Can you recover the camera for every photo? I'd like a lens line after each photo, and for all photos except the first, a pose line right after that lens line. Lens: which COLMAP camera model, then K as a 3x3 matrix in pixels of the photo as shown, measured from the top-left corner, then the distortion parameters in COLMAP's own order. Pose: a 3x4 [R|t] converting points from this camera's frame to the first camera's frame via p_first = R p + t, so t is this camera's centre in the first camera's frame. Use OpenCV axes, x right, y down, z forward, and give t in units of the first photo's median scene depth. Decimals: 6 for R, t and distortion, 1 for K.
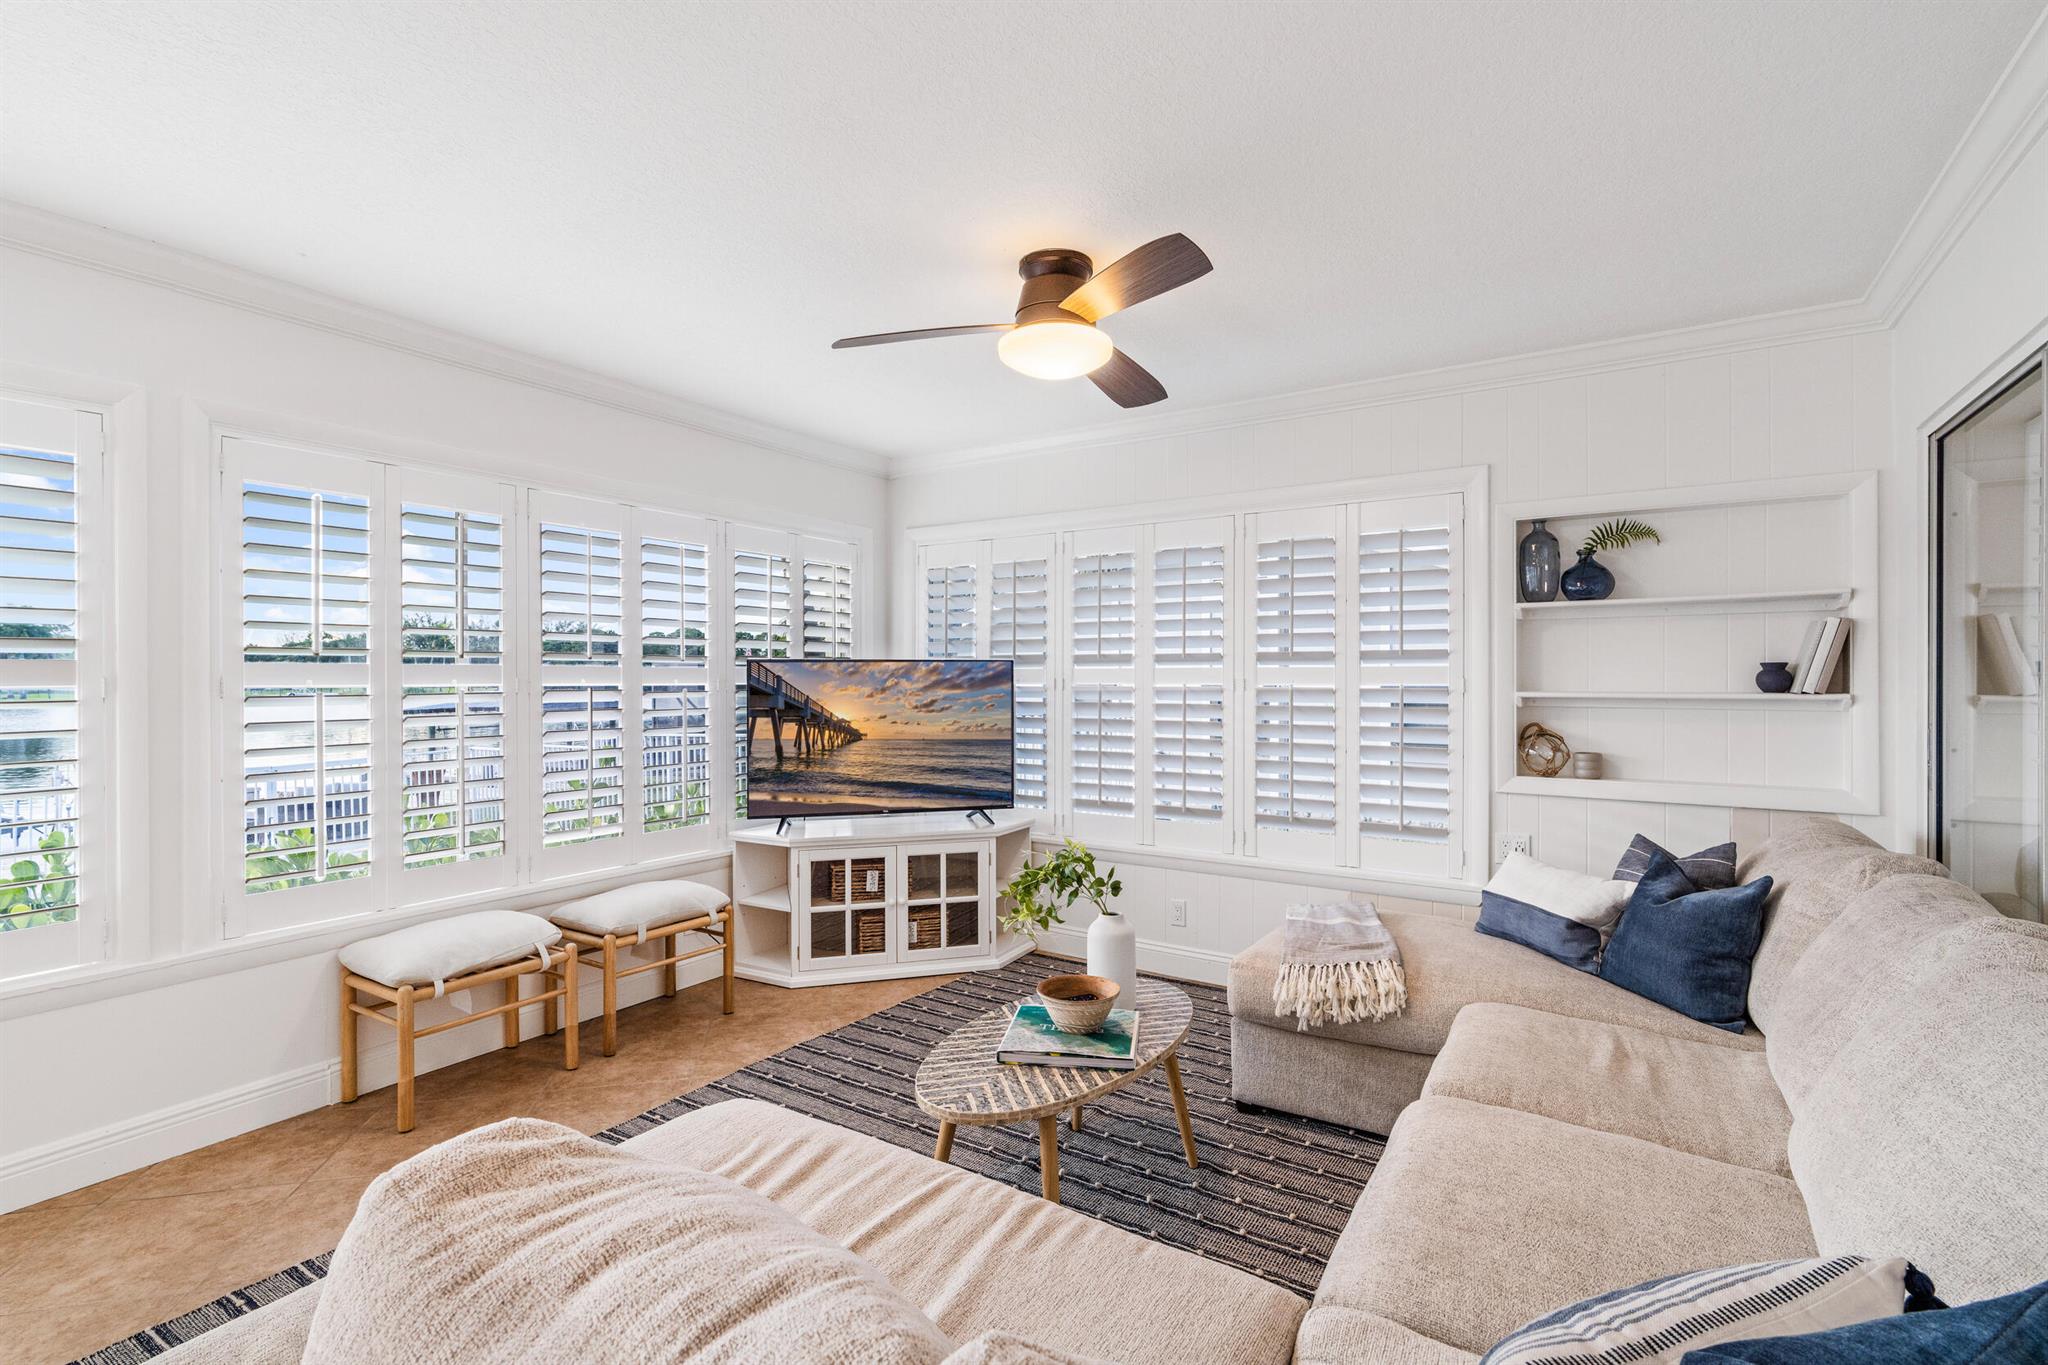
lens RADIAL K [[935.3, 0, 1050.6], [0, 935.3, 686.9], [0, 0, 1]] dist [-0.022333, -0.000039]
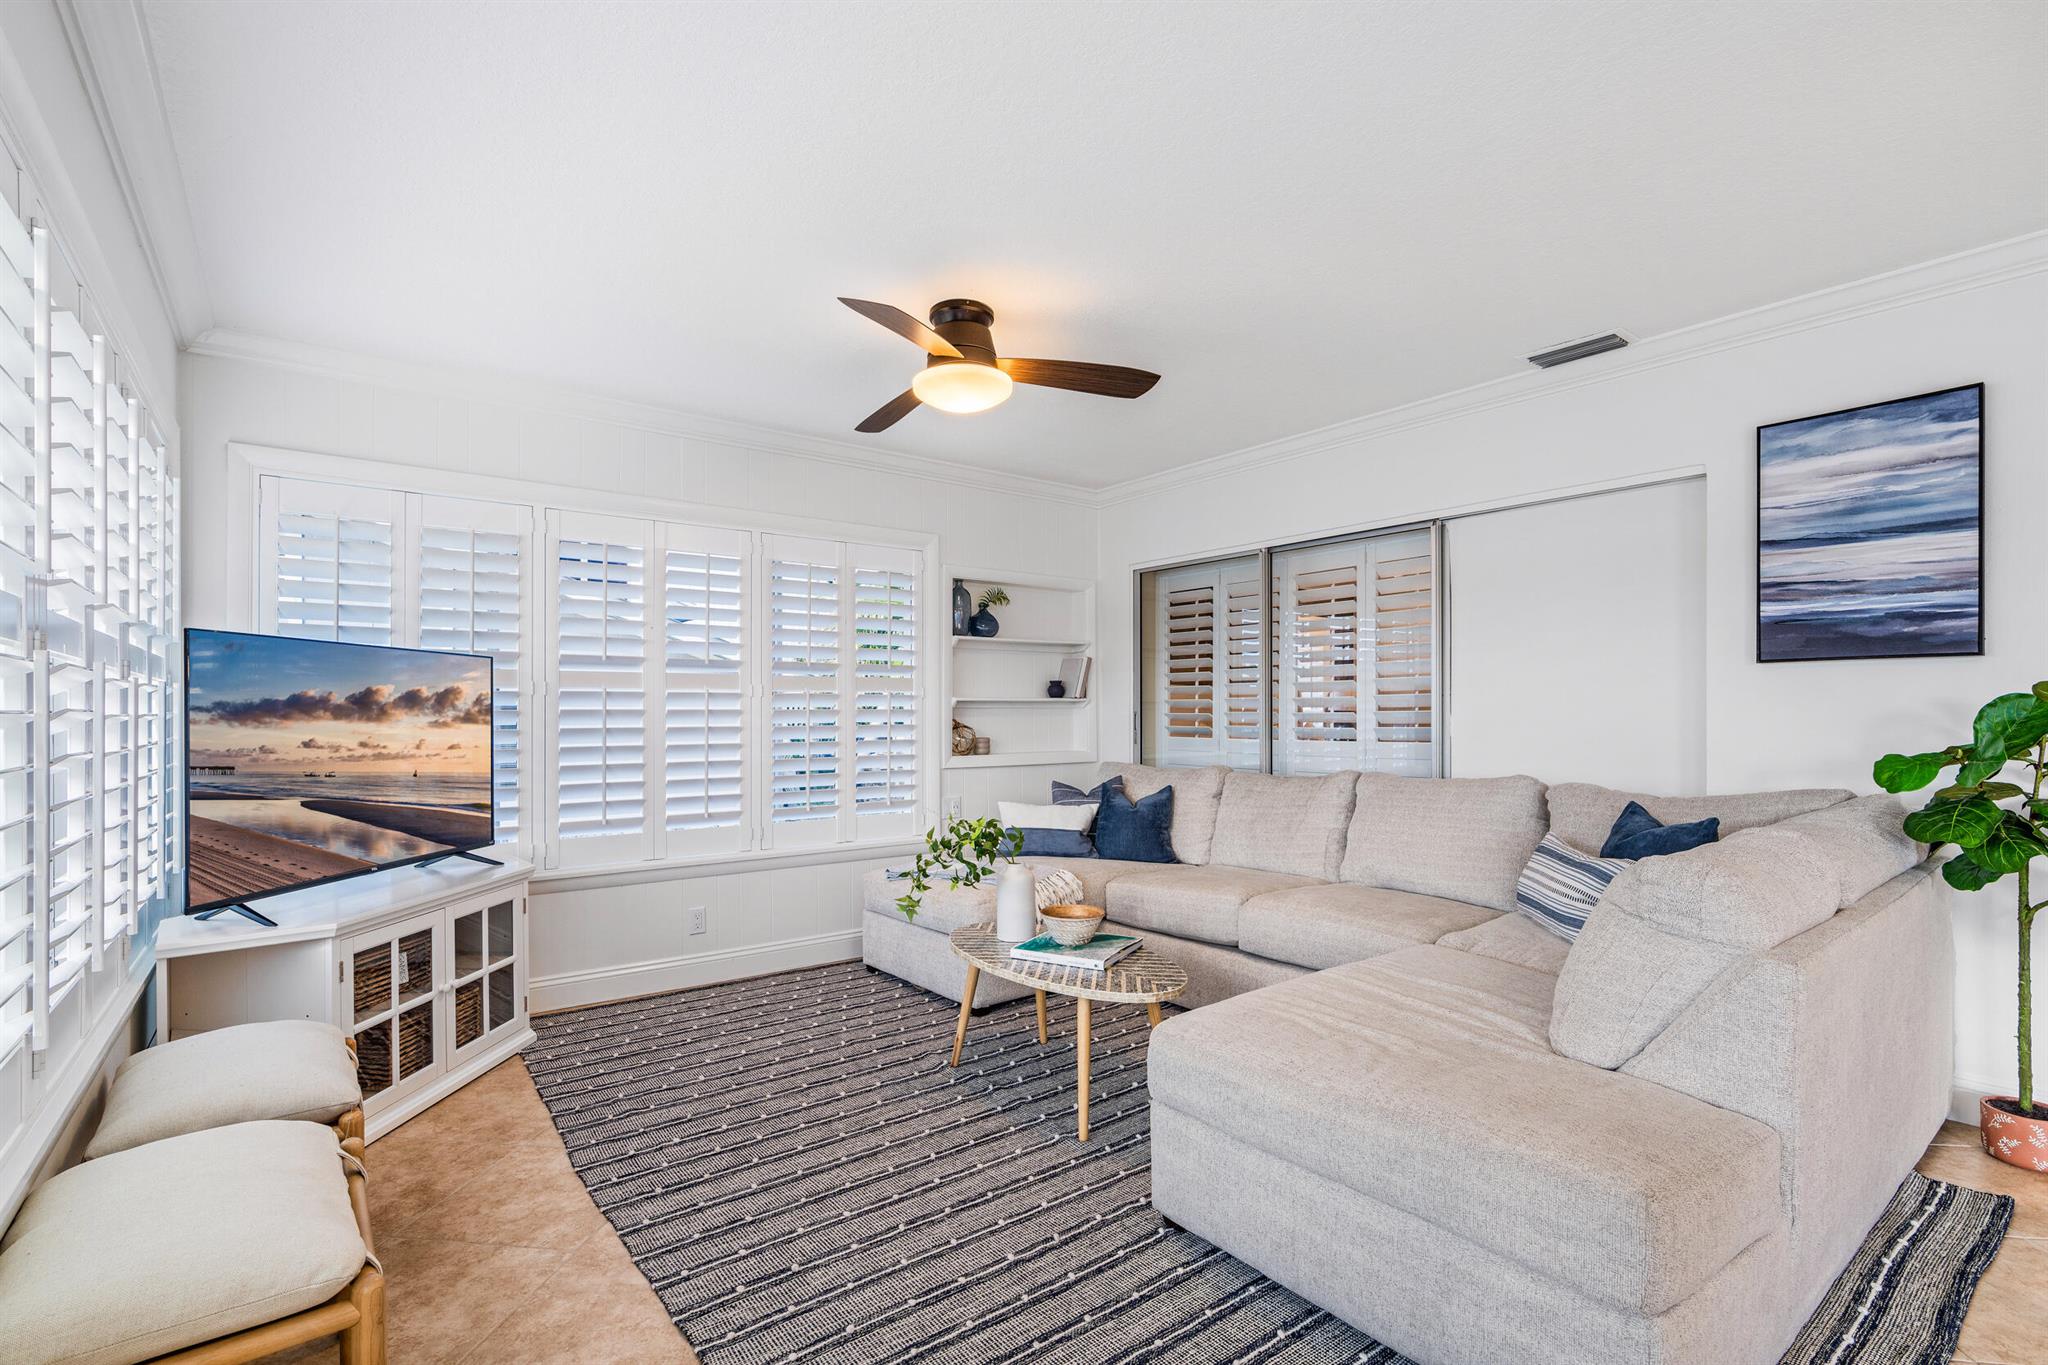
lens RADIAL K [[923.8, 0, 1025.6], [0, 923.8, 703.9], [0, 0, 1]] dist [-0.001507, 0.000012]
pose [[0.351987, 0.001093, 0.936004, -0.804300], [0.005545, 0.999979, -0.003253, 0.021139], [-0.935988, 0.006335, 0.351974, 0.398550]]
